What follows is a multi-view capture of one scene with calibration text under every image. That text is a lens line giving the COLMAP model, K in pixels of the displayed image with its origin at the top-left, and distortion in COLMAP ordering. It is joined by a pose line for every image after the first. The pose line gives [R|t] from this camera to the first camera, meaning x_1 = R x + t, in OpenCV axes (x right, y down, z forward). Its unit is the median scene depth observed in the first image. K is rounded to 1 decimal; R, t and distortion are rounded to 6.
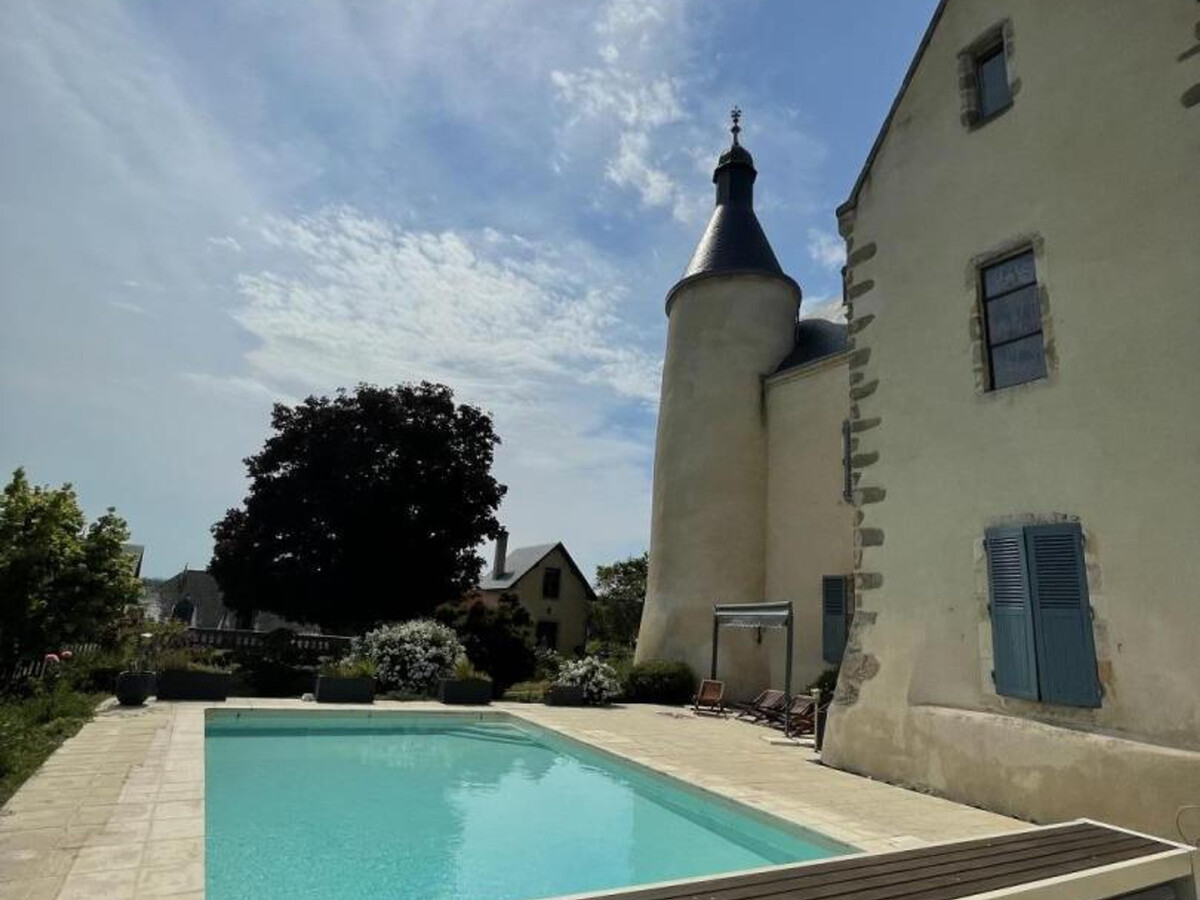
lens RADIAL K [[648.8, 0, 600.0], [0, 648.8, 450.0], [0, 0, 1]] dist [0.000291, -0.002626]
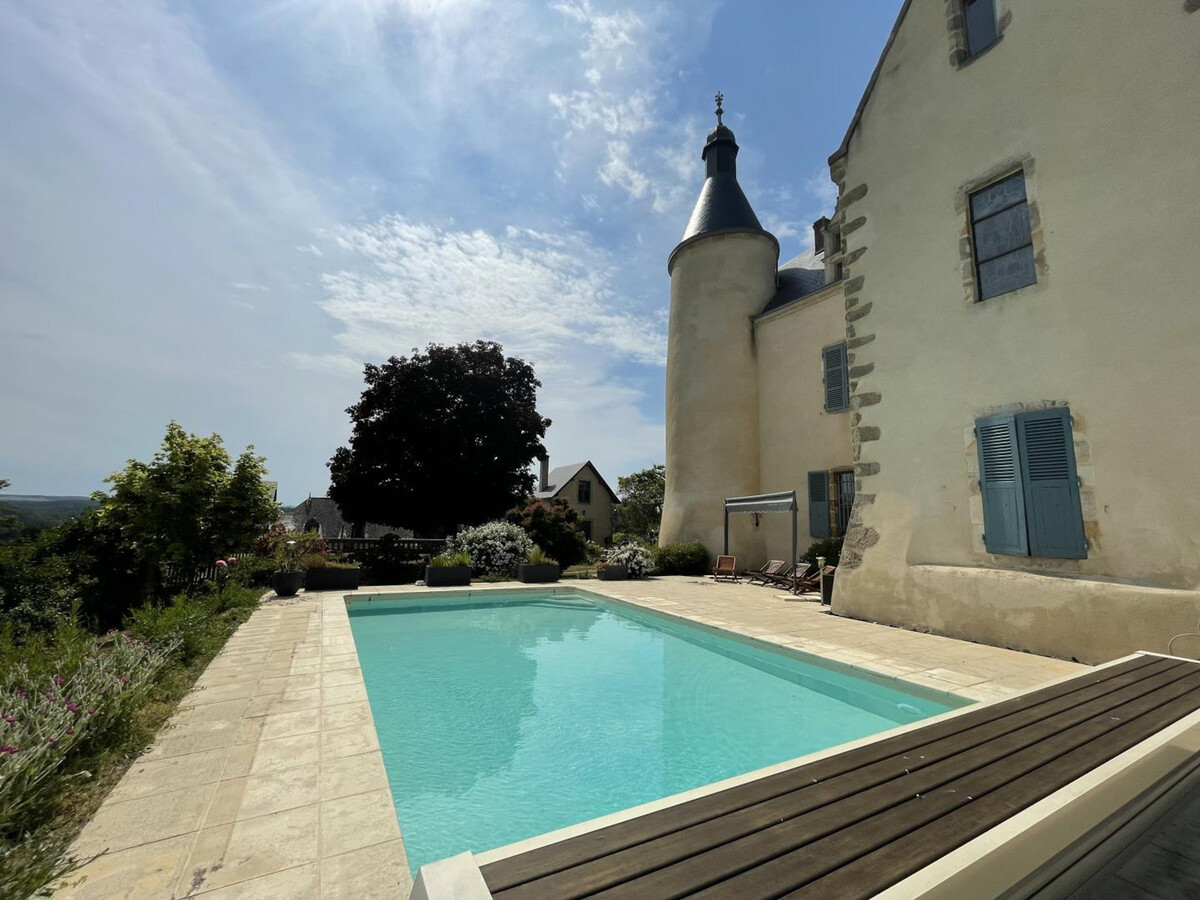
lens RADIAL K [[486.1, 0, 598.4], [0, 486.1, 446.1], [0, 0, 1]] dist [-0.001441, -0.000053]
pose [[0.998318, -0.054297, -0.020302, -0.060818], [0.056136, 0.992888, 0.104989, 0.028466], [0.014457, -0.105952, 0.994266, 0.072191]]
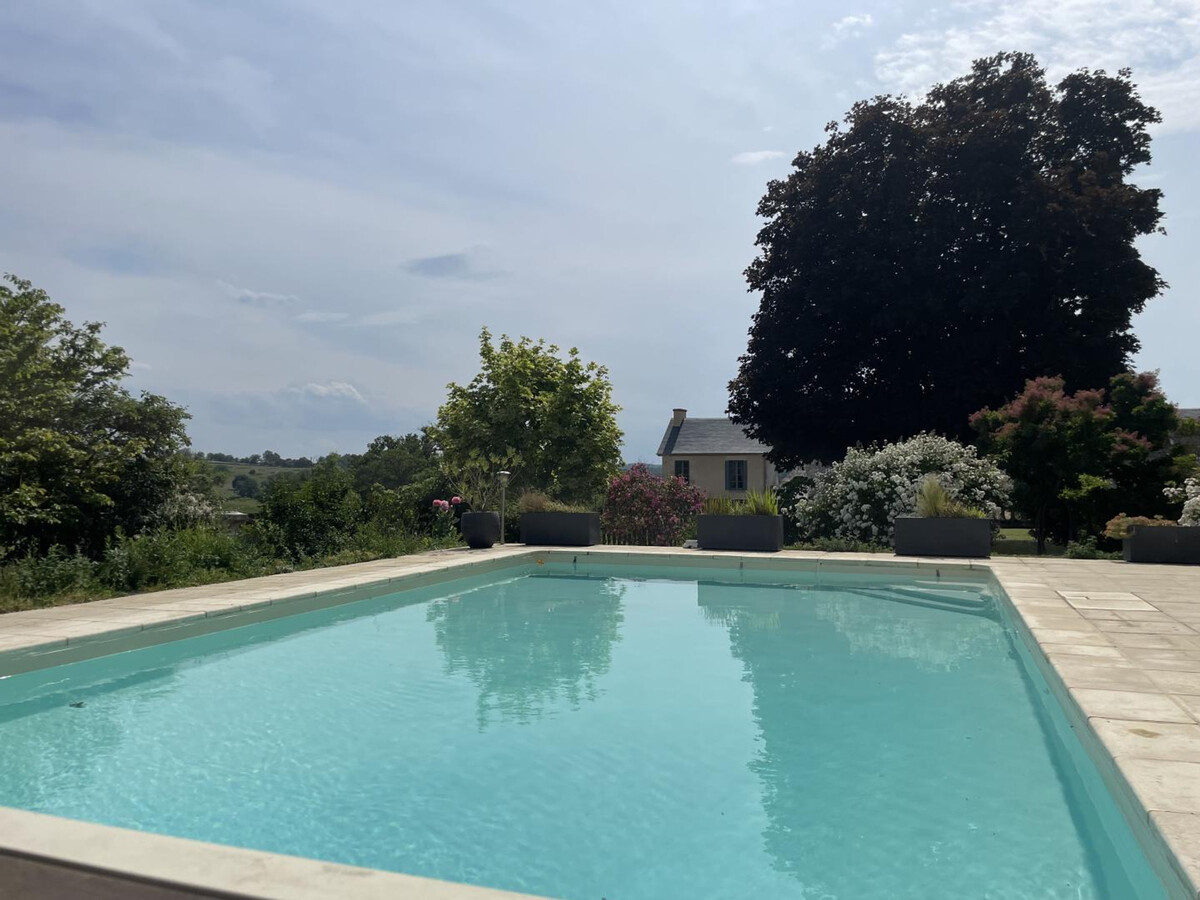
lens RADIAL K [[897.7, 0, 600.0], [0, 897.7, 450.0], [0, 0, 1]] dist [0.078424, -0.107037]
pose [[0.620547, -0.104297, -0.777203, 0.249154], [0.252077, 0.965043, 0.071764, 0.184432], [0.742549, -0.240448, 0.625145, 0.335314]]
